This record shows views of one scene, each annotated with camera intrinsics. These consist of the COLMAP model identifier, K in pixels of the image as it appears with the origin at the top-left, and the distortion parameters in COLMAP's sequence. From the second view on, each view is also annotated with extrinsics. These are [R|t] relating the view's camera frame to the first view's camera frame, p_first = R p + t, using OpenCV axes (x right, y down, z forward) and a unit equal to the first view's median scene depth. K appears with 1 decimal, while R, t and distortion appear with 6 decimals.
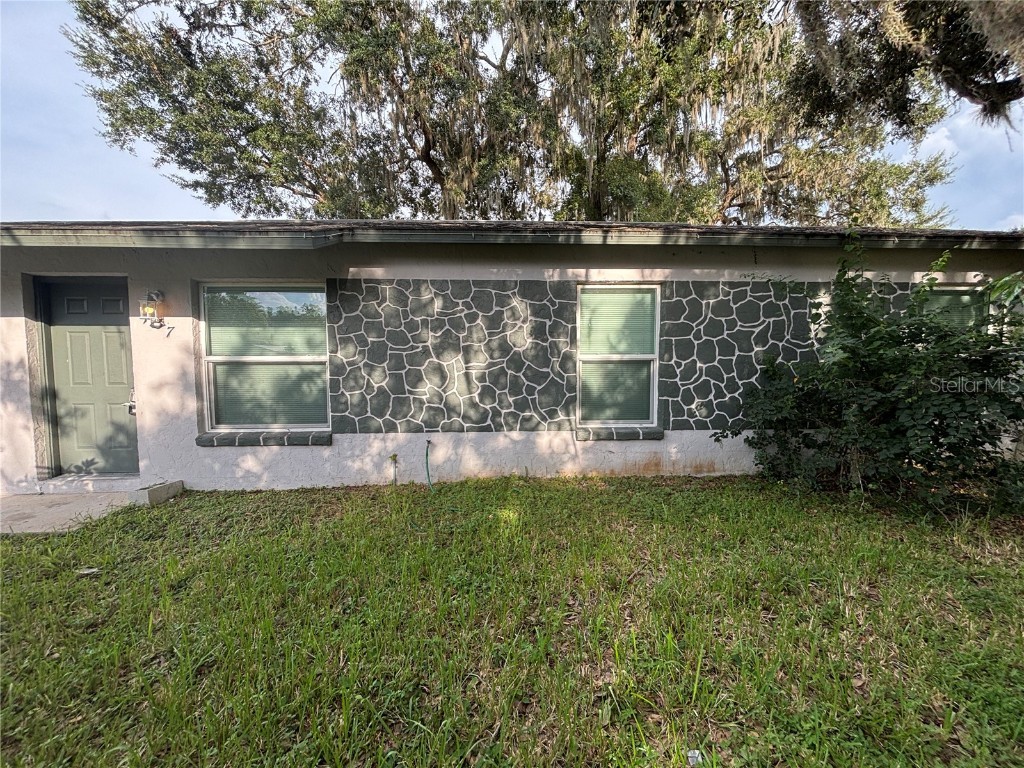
lens RADIAL K [[427.7, 0, 512.0], [0, 427.7, 384.0], [0, 0, 1]] dist [-0.001565, 0.000997]
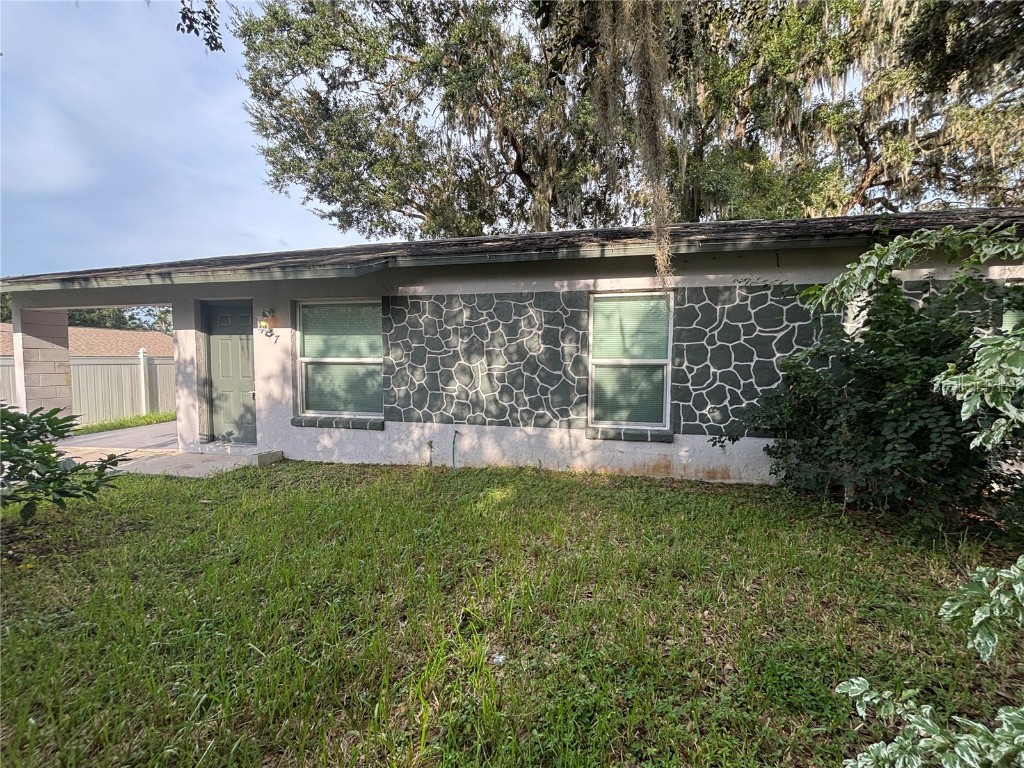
lens RADIAL K [[427.7, 0, 512.0], [0, 427.7, 384.0], [0, 0, 1]] dist [-0.001565, 0.000997]
pose [[0.963339, 0.025075, -0.267114, 0.253377], [-0.025375, 0.999675, 0.002327, -0.002880], [0.267085, 0.004536, 0.963662, -0.090064]]
